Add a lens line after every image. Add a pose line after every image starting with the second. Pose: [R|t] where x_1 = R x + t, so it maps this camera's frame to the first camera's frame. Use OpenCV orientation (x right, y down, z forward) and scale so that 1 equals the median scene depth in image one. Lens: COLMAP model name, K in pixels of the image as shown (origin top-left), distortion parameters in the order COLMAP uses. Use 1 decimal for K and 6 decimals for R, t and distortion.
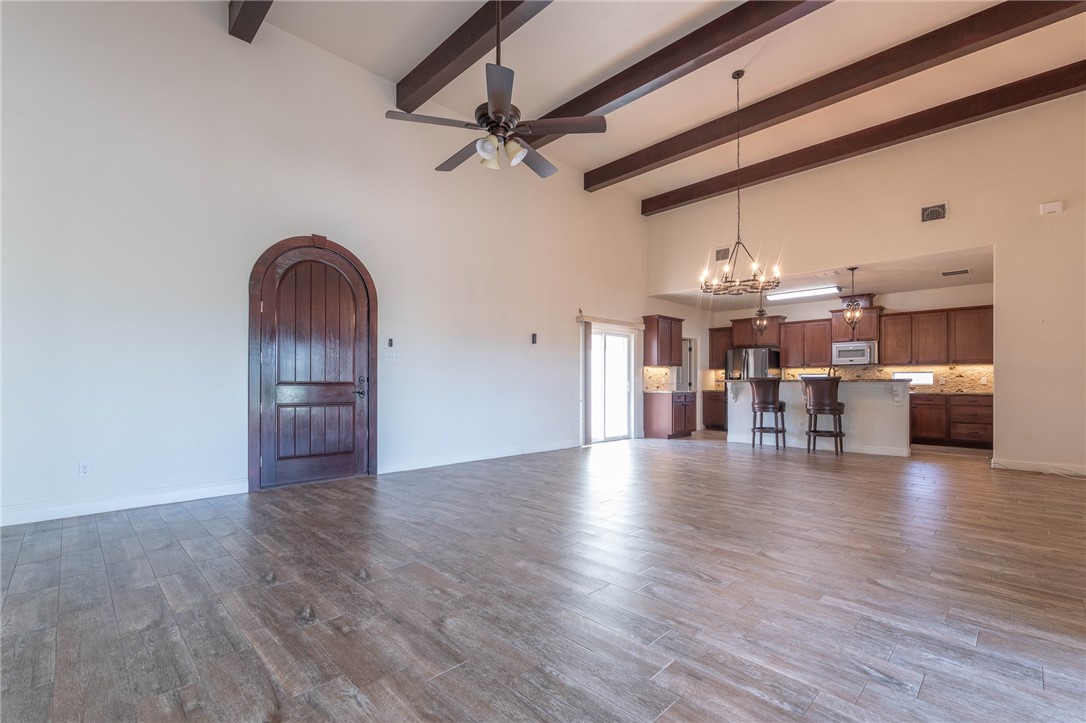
lens RADIAL K [[481.5, 0, 542.7], [0, 481.5, 382.1], [0, 0, 1]] dist [-0.002861, -0.000033]
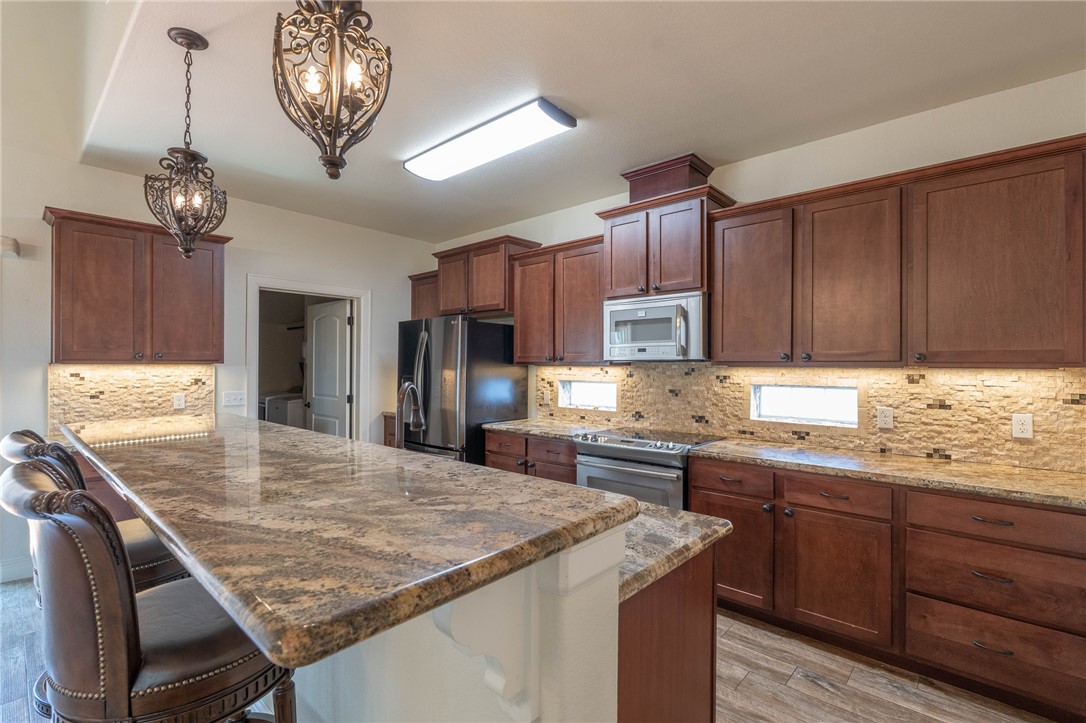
lens RADIAL K [[494.3, 0, 543.4], [0, 494.3, 365.5], [0, 0, 1]] dist [-0.003621, -0.000230]
pose [[0.998427, 0.001828, 0.056038, 0.584537], [-0.002117, 0.999985, 0.005097, -0.037241], [-0.056028, -0.005207, 0.998416, 0.684162]]
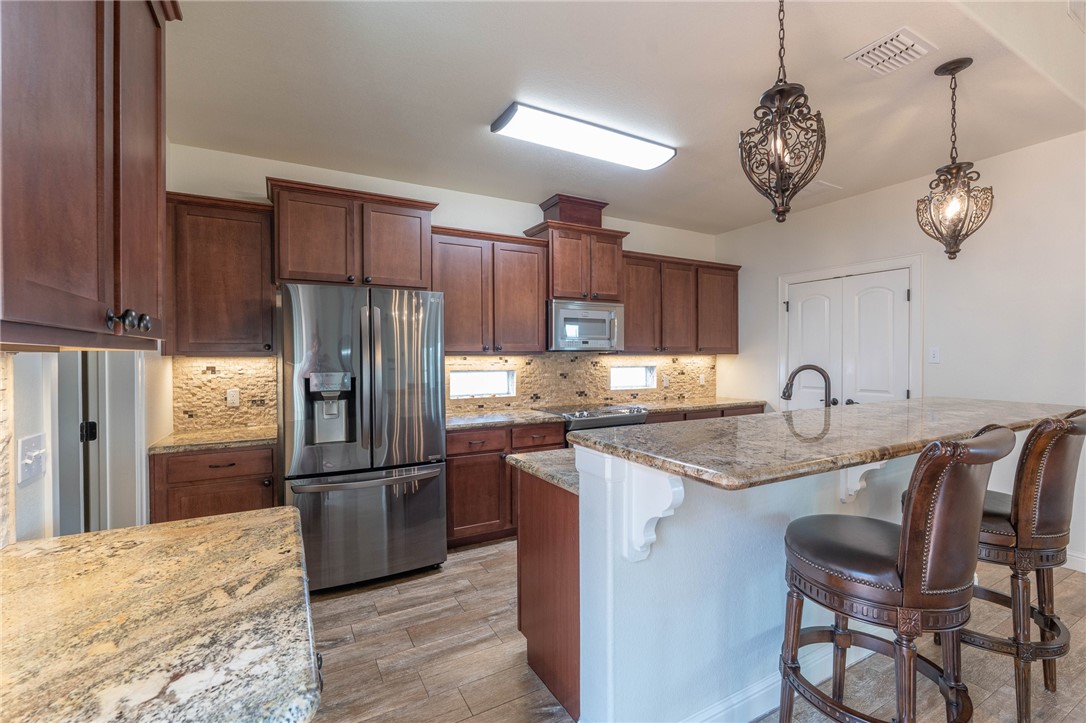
lens RADIAL K [[476.1, 0, 541.2], [0, 476.1, 363.5], [0, 0, 1]] dist [-0.003220, -0.000406]
pose [[0.274446, -0.017922, 0.961436, 0.214922], [0.000290, 0.999828, 0.018555, -0.035261], [-0.961603, -0.004814, 0.274404, 0.974686]]
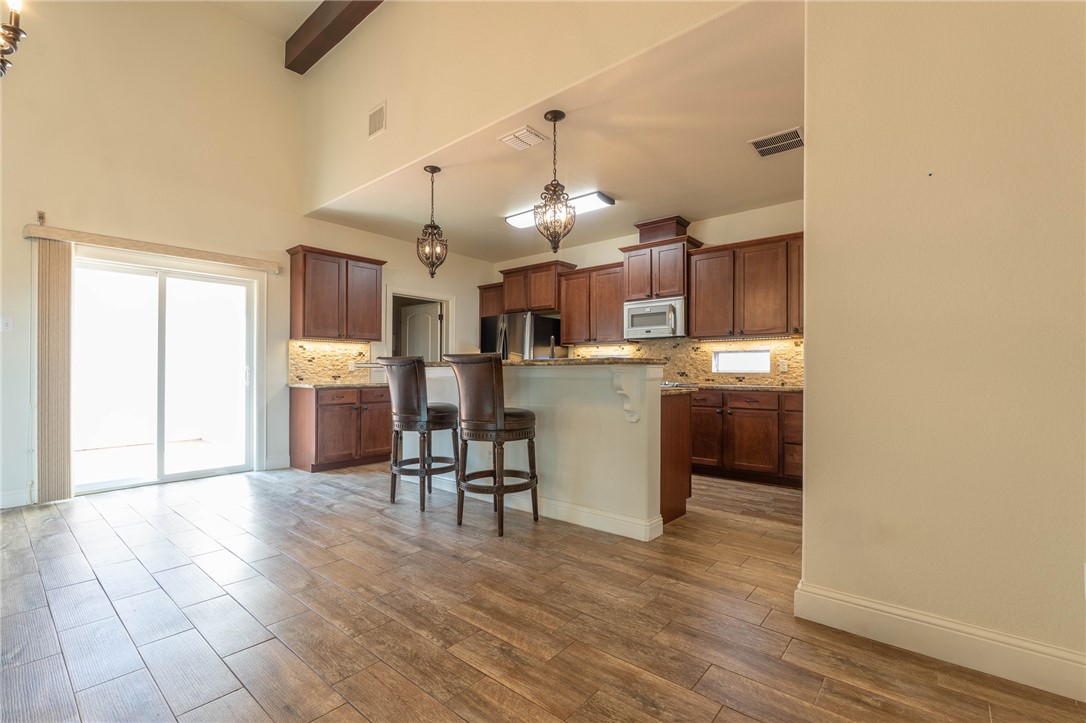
lens RADIAL K [[475.4, 0, 544.1], [0, 475.4, 372.0], [0, 0, 1]] dist [-0.004784, -0.000052]
pose [[0.996035, 0.000266, 0.088956, 0.493072], [-0.000776, 0.999983, 0.005705, 0.001534], [-0.088953, -0.005752, 0.996019, 0.460120]]
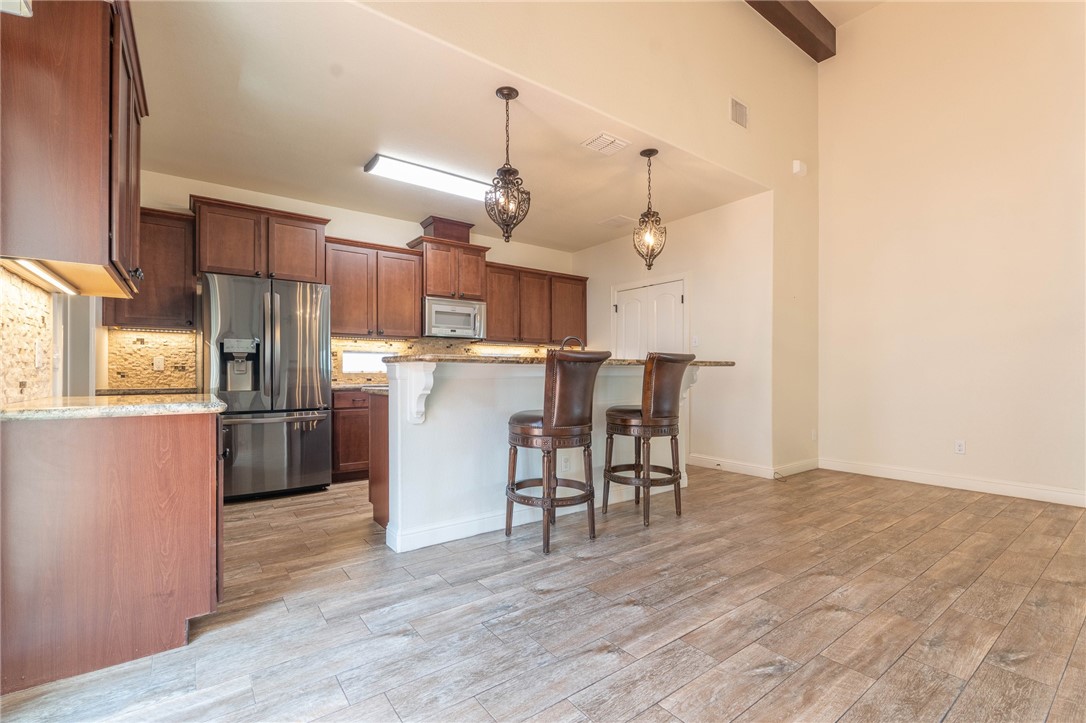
lens RADIAL K [[479.7, 0, 543.2], [0, 479.7, 373.5], [0, 0, 1]] dist [-0.003102, -0.000029]
pose [[0.141702, -0.003494, 0.989903, 0.086556], [-0.003651, 0.999985, 0.004052, 0.004732], [-0.989903, -0.004188, 0.141687, 0.860000]]
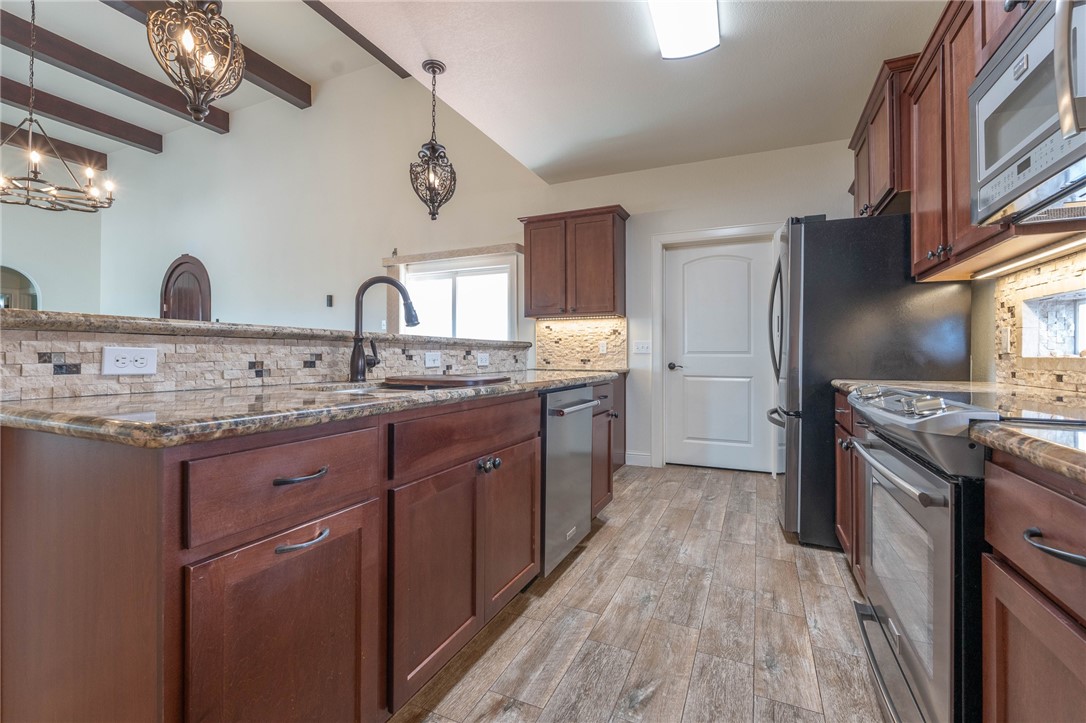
lens RADIAL K [[478.1, 0, 540.2], [0, 478.1, 351.4], [0, 0, 1]] dist [-0.000919, -0.000032]
pose [[0.350710, -0.008062, -0.936449, 0.760665], [0.001599, 0.999967, -0.008011, 0.005878], [0.936483, 0.001312, 0.350711, 0.887534]]
